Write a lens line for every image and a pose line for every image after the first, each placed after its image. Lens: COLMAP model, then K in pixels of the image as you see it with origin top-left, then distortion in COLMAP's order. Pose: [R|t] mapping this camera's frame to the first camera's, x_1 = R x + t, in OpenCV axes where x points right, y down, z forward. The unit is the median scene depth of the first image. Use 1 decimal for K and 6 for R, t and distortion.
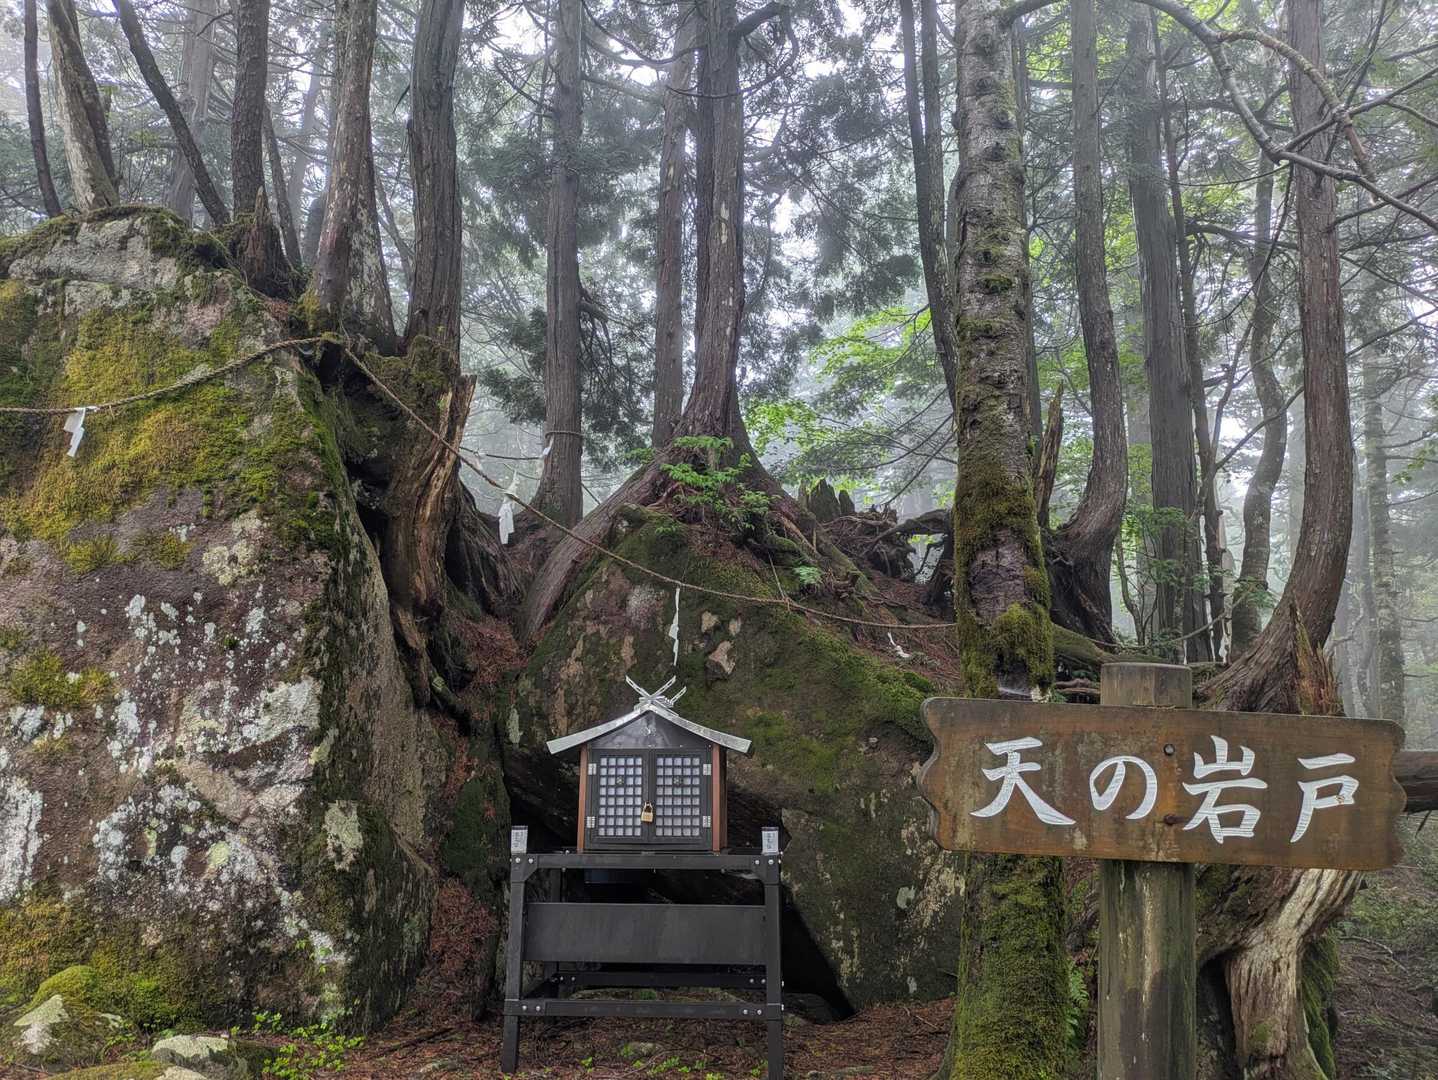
lens RADIAL K [[1085.0, 0, 721.9], [0, 1085.0, 539.3], [0, 0, 1]] dist [0.042792, -0.029501]
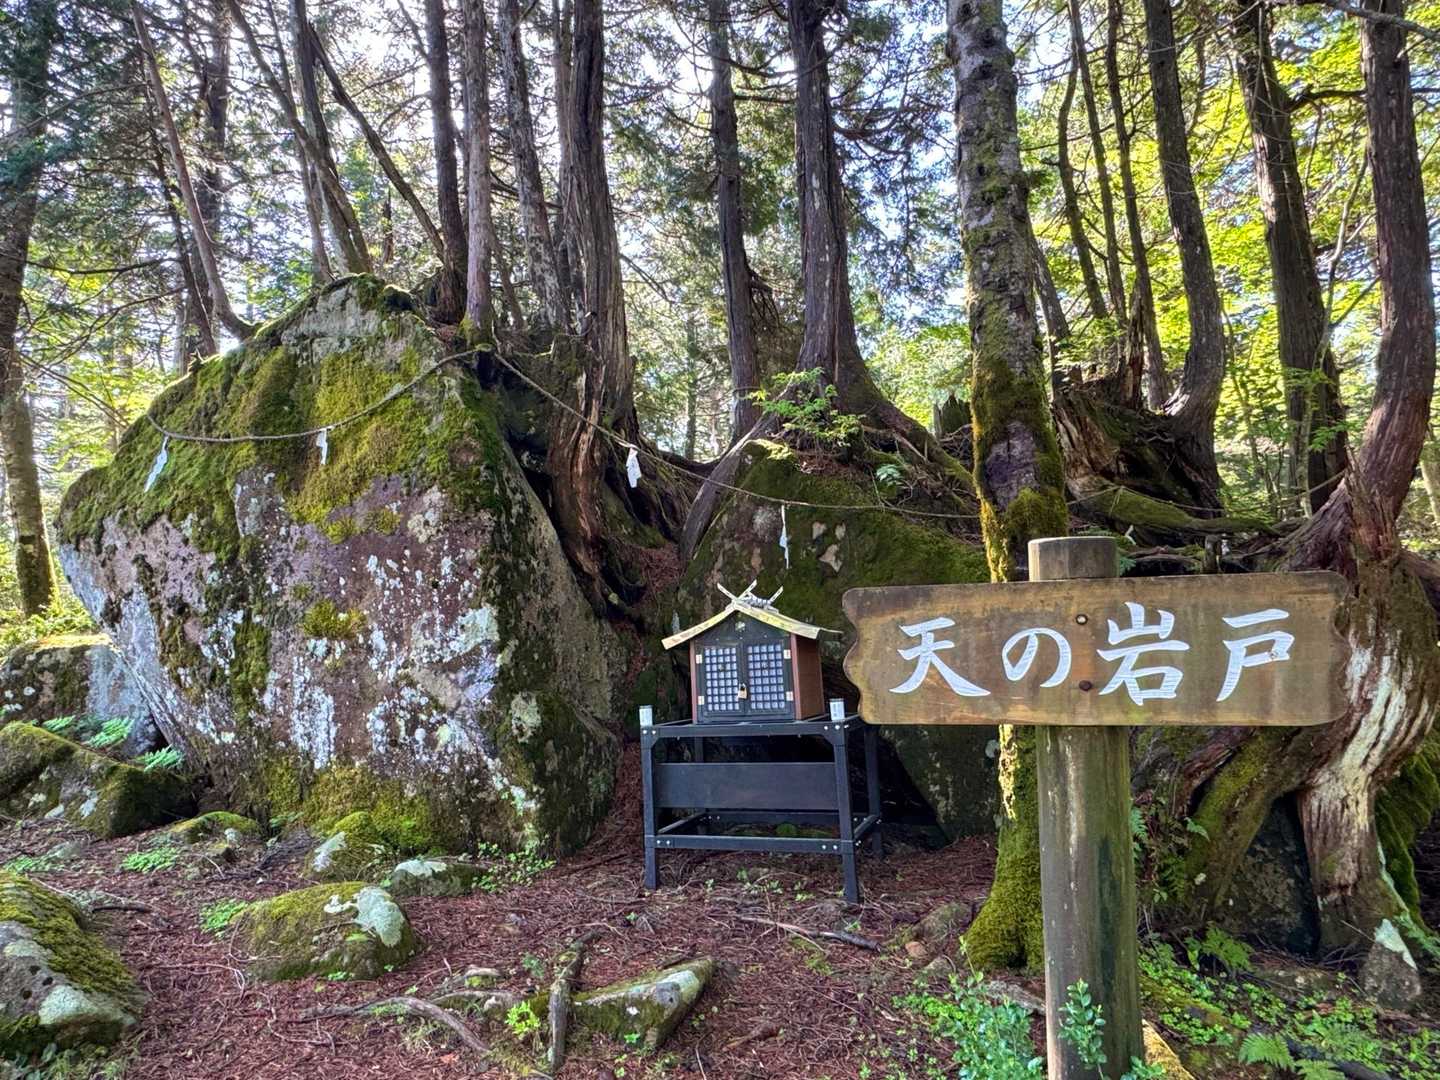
lens RADIAL K [[843.3, 0, 719.9], [0, 843.3, 539.3], [0, 0, 1]] dist [-0.005483, -0.000548]
pose [[0.949464, -0.100090, -0.297489, 0.211630], [0.124706, 0.990069, 0.064905, 0.015264], [0.288038, -0.098724, 0.952517, 0.097927]]
